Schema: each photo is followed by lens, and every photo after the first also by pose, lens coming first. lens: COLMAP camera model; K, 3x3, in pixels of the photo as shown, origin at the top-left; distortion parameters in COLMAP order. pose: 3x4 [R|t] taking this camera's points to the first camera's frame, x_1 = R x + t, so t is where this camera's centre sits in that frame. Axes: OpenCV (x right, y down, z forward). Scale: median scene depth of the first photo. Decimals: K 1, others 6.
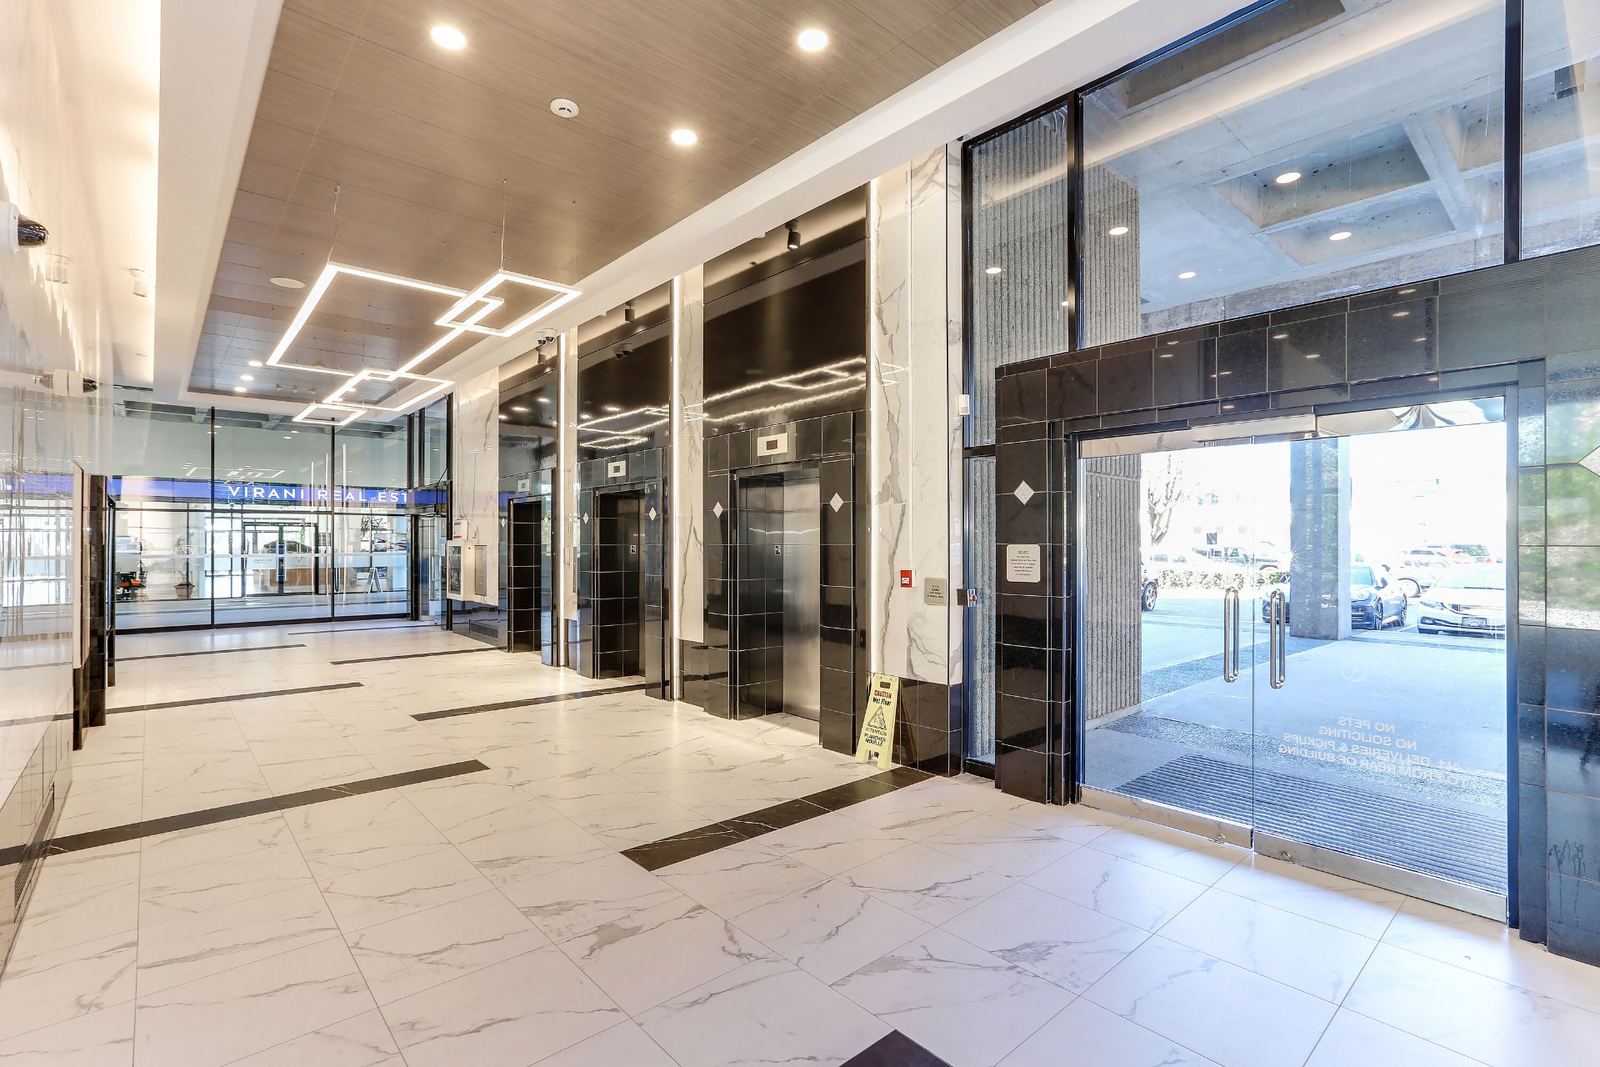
lens RADIAL K [[731.4, 0, 782.5], [0, 731.4, 527.4], [0, 0, 1]] dist [-0.002143, 0.000303]
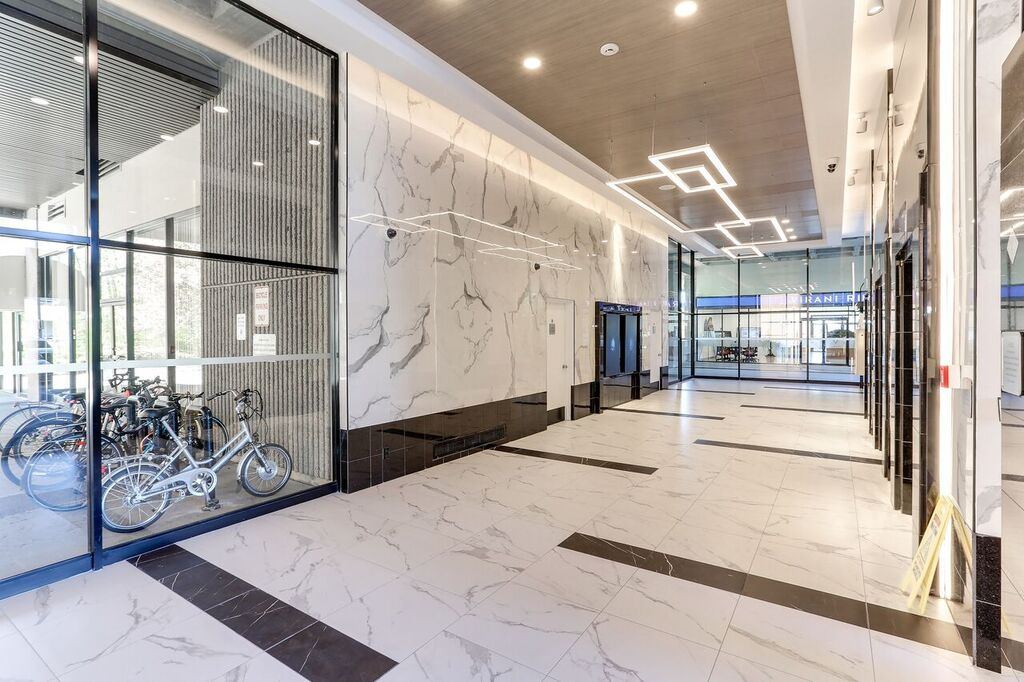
lens RADIAL K [[468.1, 0, 500.8], [0, 468.1, 337.1], [0, 0, 1]] dist [-0.002143, 0.000303]
pose [[0.303031, 0.009249, -0.952936, 0.445865], [0.023688, 0.999571, 0.017235, 0.006631], [0.952686, -0.027796, 0.302682, 0.372386]]
